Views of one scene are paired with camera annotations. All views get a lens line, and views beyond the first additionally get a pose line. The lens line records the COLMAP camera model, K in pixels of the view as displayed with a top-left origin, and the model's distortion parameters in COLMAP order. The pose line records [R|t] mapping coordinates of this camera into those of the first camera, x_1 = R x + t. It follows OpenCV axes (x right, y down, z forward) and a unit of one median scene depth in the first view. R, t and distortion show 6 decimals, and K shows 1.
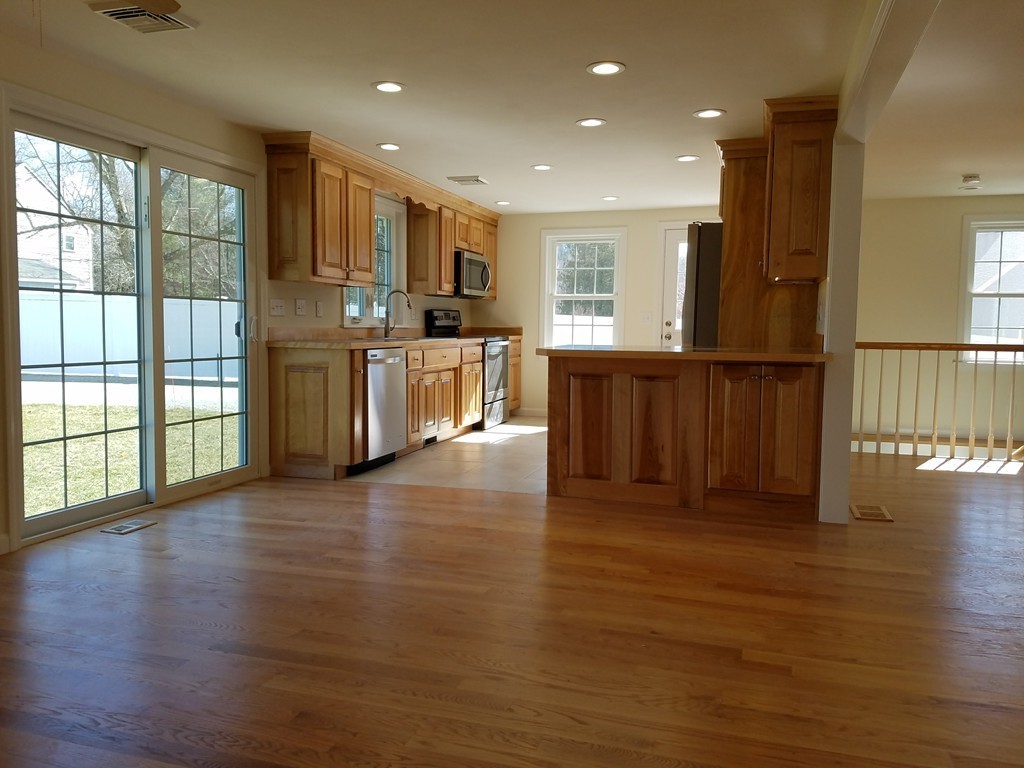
lens RADIAL K [[786.5, 0, 512.3], [0, 786.5, 373.3], [0, 0, 1]] dist [0.197848, -0.304194]
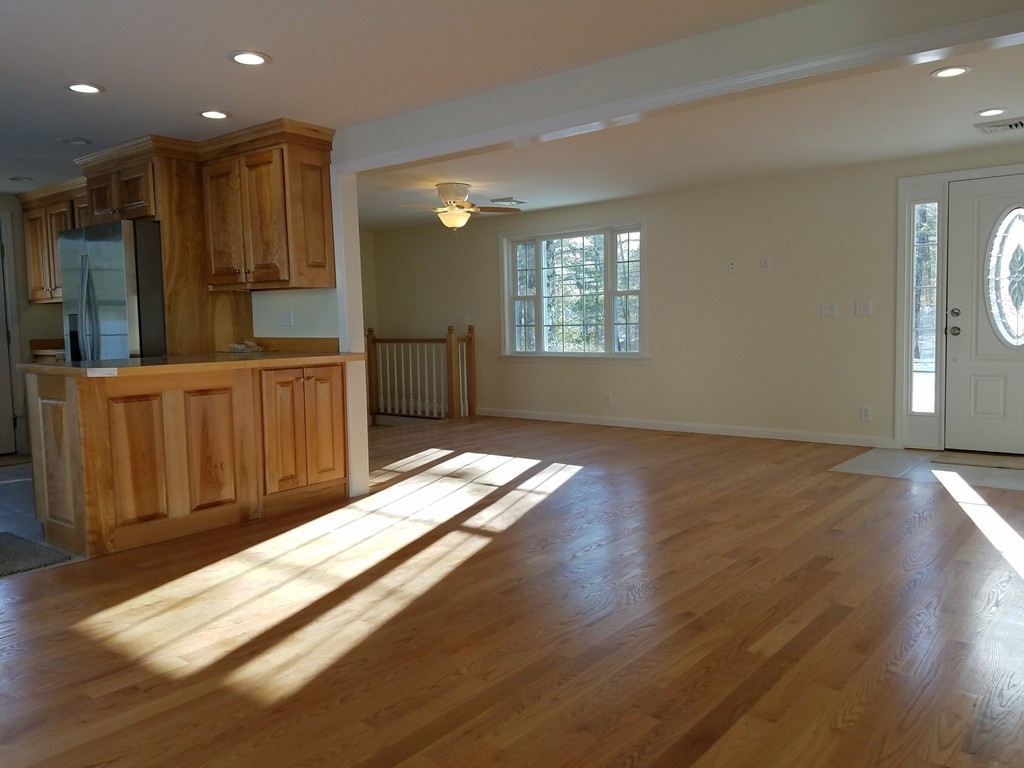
lens RADIAL K [[786.5, 0, 512.3], [0, 786.5, 373.3], [0, 0, 1]] dist [0.197848, -0.304194]
pose [[0.361970, -0.083413, 0.928450, -0.482933], [0.088614, 0.994557, 0.054804, -0.029871], [-0.927968, 0.062436, 0.367391, 0.284331]]
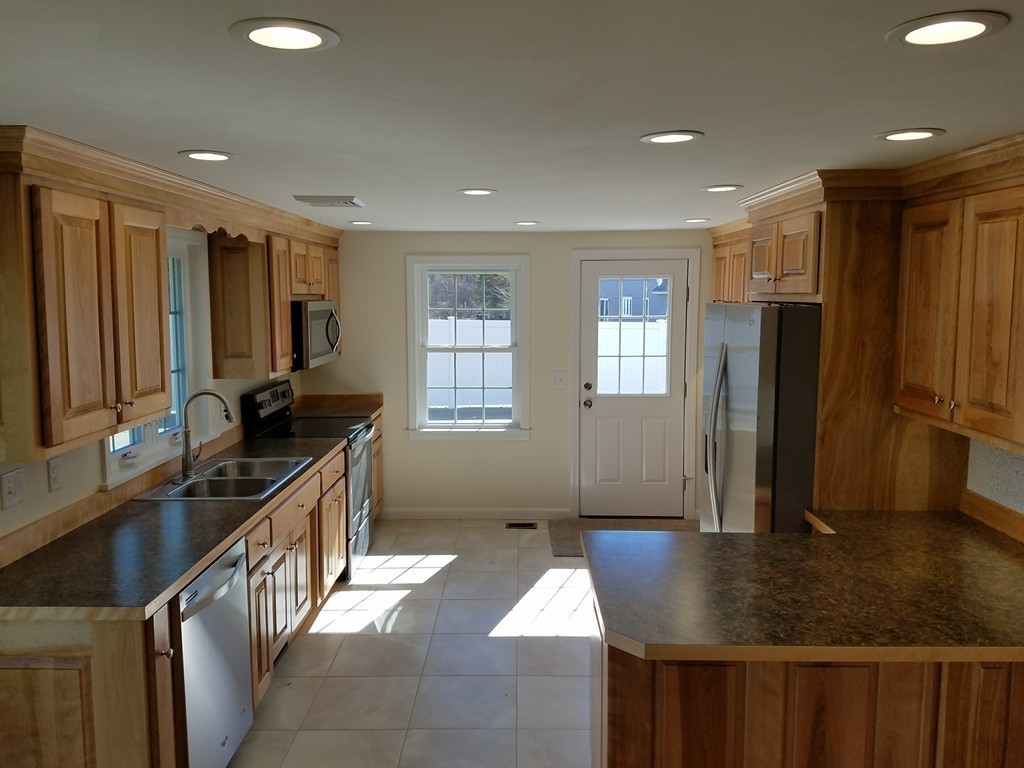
lens RADIAL K [[786.5, 0, 512.3], [0, 786.5, 373.3], [0, 0, 1]] dist [0.197848, -0.304194]
pose [[0.954872, -0.046188, 0.293403, -0.132991], [0.032401, 0.998138, 0.051682, -0.179289], [-0.295244, -0.039843, 0.954591, 0.501235]]
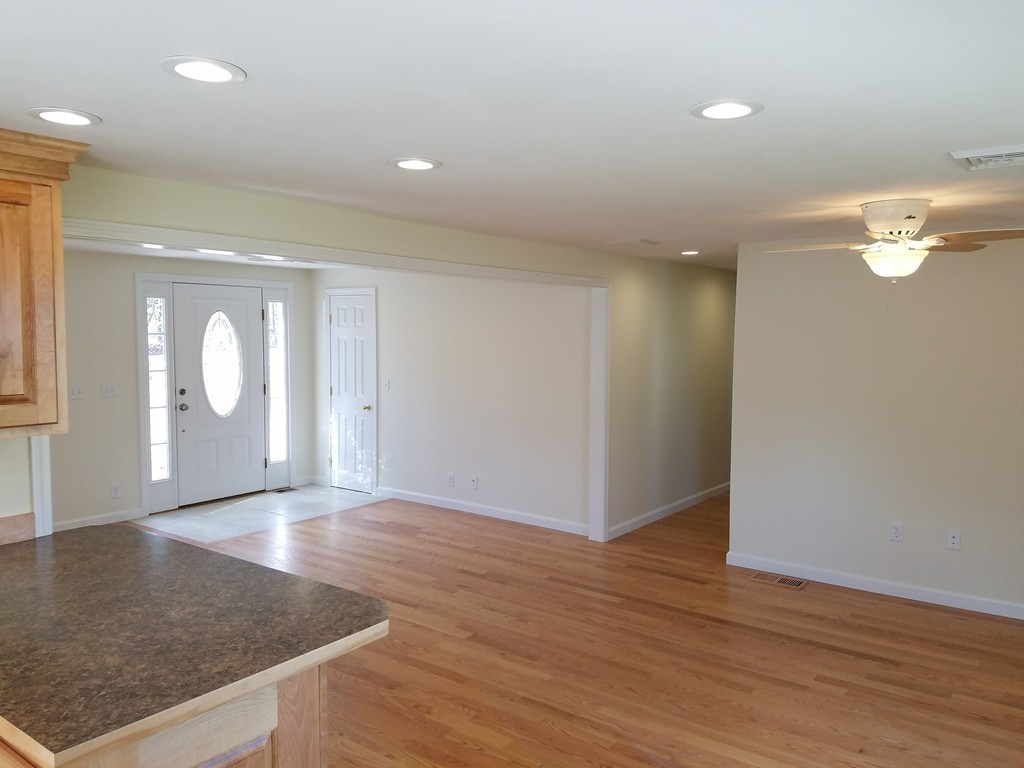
lens RADIAL K [[786.5, 0, 512.3], [0, 786.5, 373.3], [0, 0, 1]] dist [0.197848, -0.304194]
pose [[-0.944729, -0.038625, 0.325570, -0.158244], [0.002738, 0.992072, 0.125643, -0.199118], [-0.327842, 0.119590, -0.937133, 1.215805]]
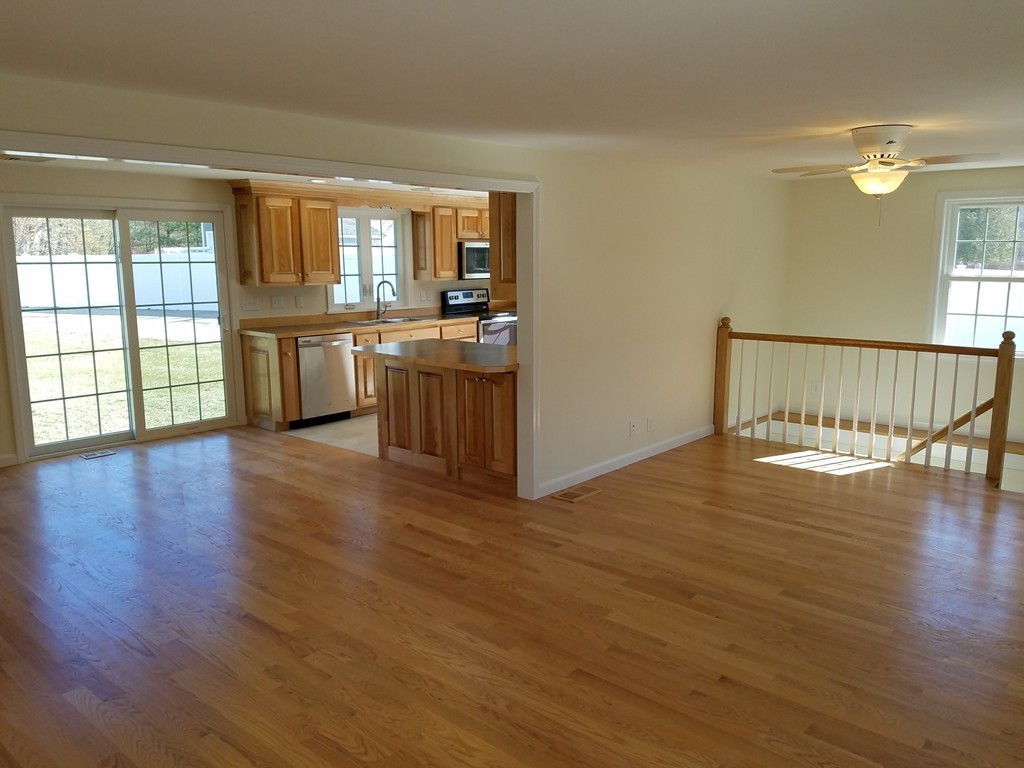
lens RADIAL K [[786.5, 0, 512.3], [0, 786.5, 373.3], [0, 0, 1]] dist [0.197848, -0.304194]
pose [[0.912313, 0.046937, -0.406794, 0.704848], [-0.010931, 0.995847, 0.090390, -0.095942], [0.409347, -0.078017, 0.909037, -0.084832]]
